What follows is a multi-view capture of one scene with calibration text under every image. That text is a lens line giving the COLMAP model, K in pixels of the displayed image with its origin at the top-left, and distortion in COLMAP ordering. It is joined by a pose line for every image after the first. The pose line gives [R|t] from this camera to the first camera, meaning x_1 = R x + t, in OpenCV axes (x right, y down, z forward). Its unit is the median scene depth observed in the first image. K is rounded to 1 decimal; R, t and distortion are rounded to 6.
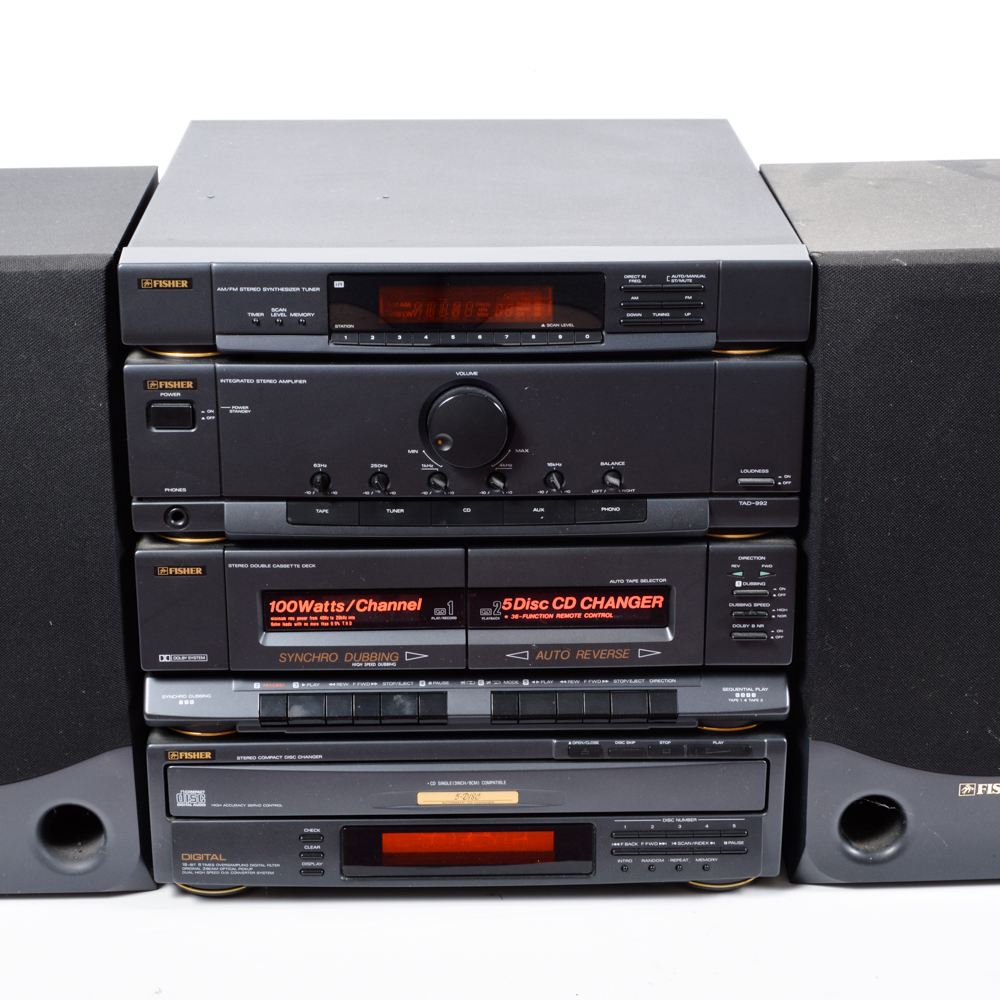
lens RADIAL K [[2234.6, 0, 503.9], [0, 2234.6, 501.5], [0, 0, 1]] dist [-0.073856, 0.000000]
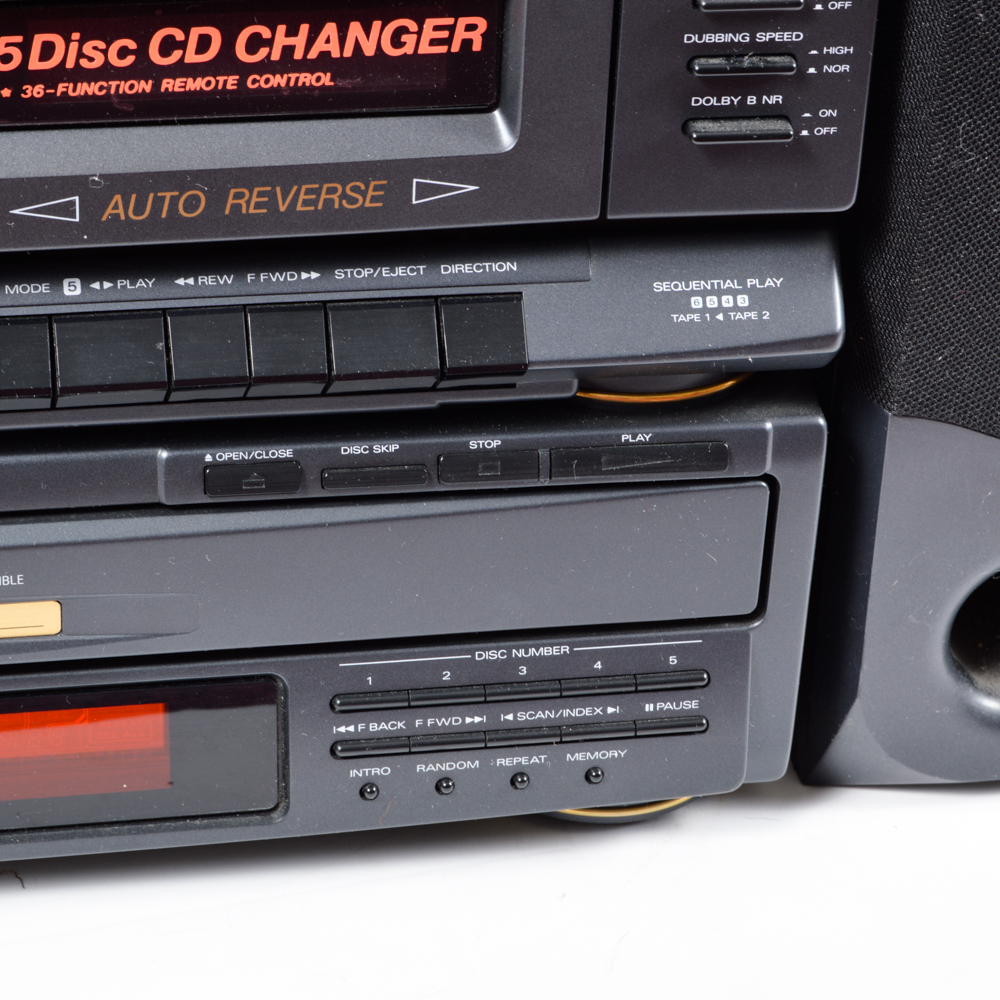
lens RADIAL K [[3310.7, 0, 501.0], [0, 3310.7, 501.6], [0, 0, 1]] dist [-0.063862, 0.000000]
pose [[0.985988, -0.046909, 0.160084, -0.007736], [0.014388, 0.979986, 0.198545, 0.016116], [-0.166193, -0.193460, 0.966930, 0.526030]]
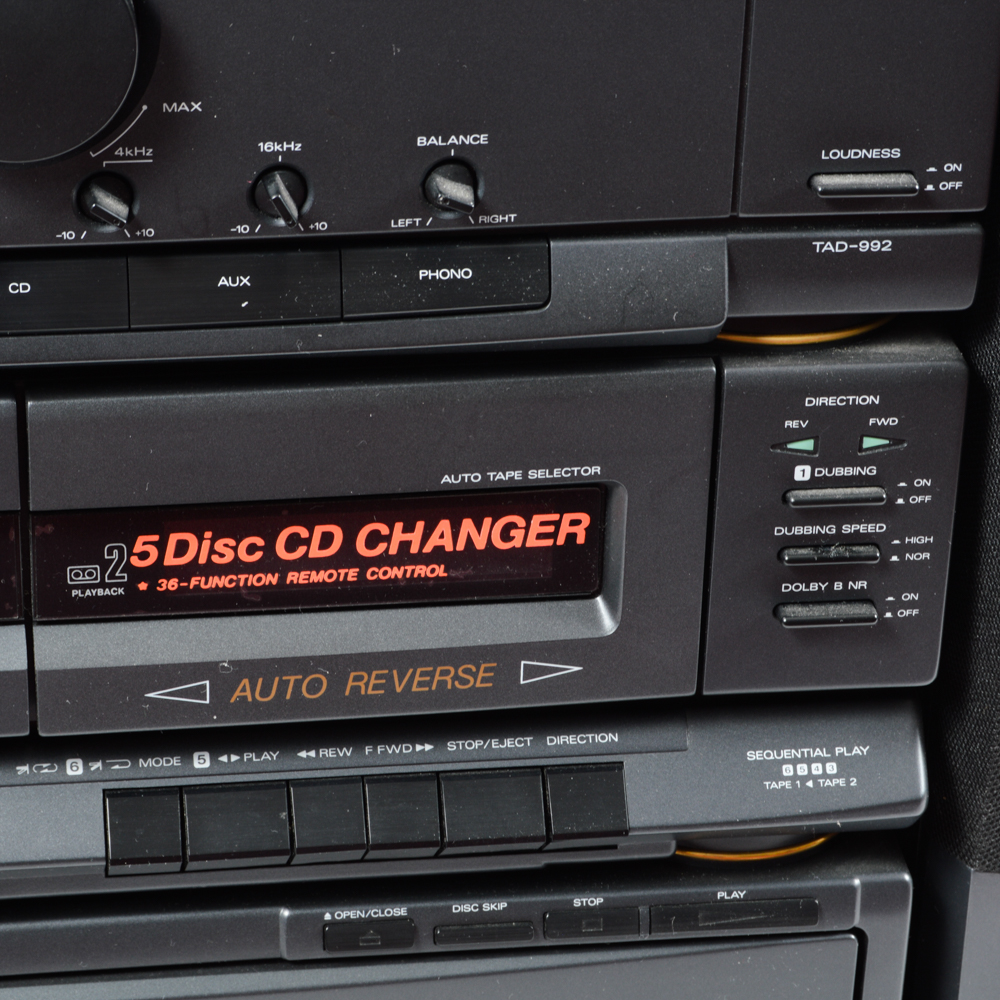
lens RADIAL K [[3310.7, 0, 497.4], [0, 3310.7, 497.3], [0, 0, 1]] dist [-0.063862, 0.000000]
pose [[0.990605, -0.033436, 0.132604, -0.012289], [0.018713, 0.993671, 0.110761, -0.018338], [-0.135468, -0.107239, 0.984961, 0.497868]]
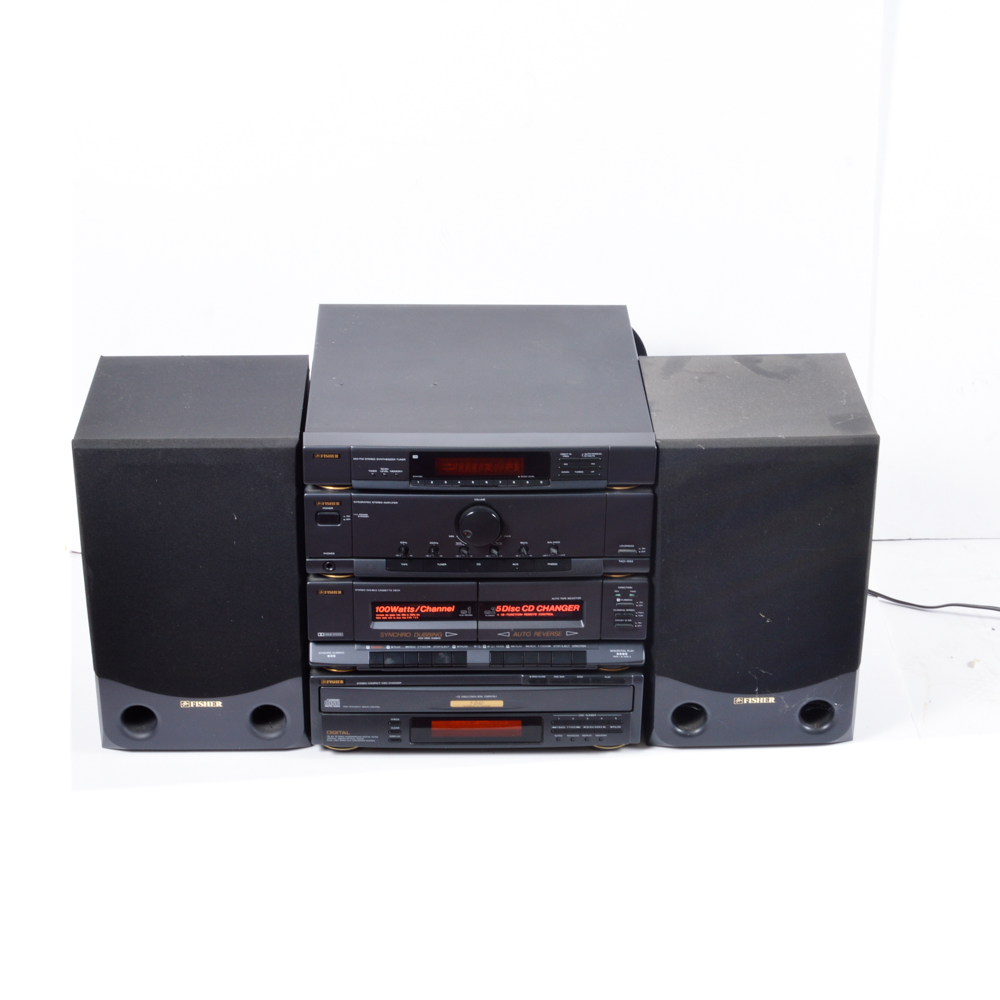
lens RADIAL K [[2118.1, 0, 503.0], [0, 2118.1, 498.4], [0, 0, 1]] dist [-0.148876, 0.000000]
pose [[0.999888, 0.008826, 0.012110, -0.018064], [-0.010246, 0.992385, 0.122745, -0.278306], [-0.010935, -0.122855, 0.992364, -0.819274]]
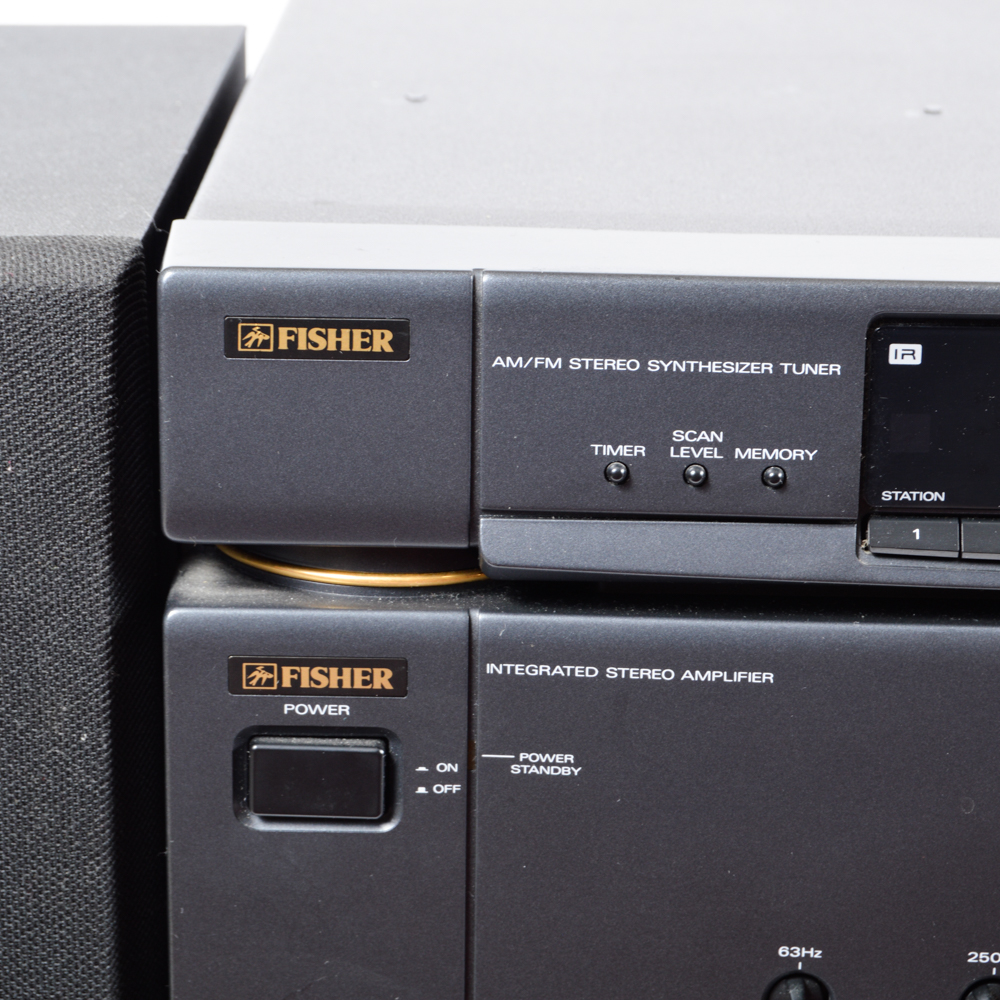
lens RADIAL K [[3310.7, 0, 496.9], [0, 3310.7, 501.5], [0, 0, 1]] dist [-0.063862, 0.000000]
pose [[0.999163, 0.020946, -0.035148, -0.107361], [-0.023342, 0.997329, -0.069212, -0.044427], [0.033604, 0.069974, 0.996983, 0.540363]]
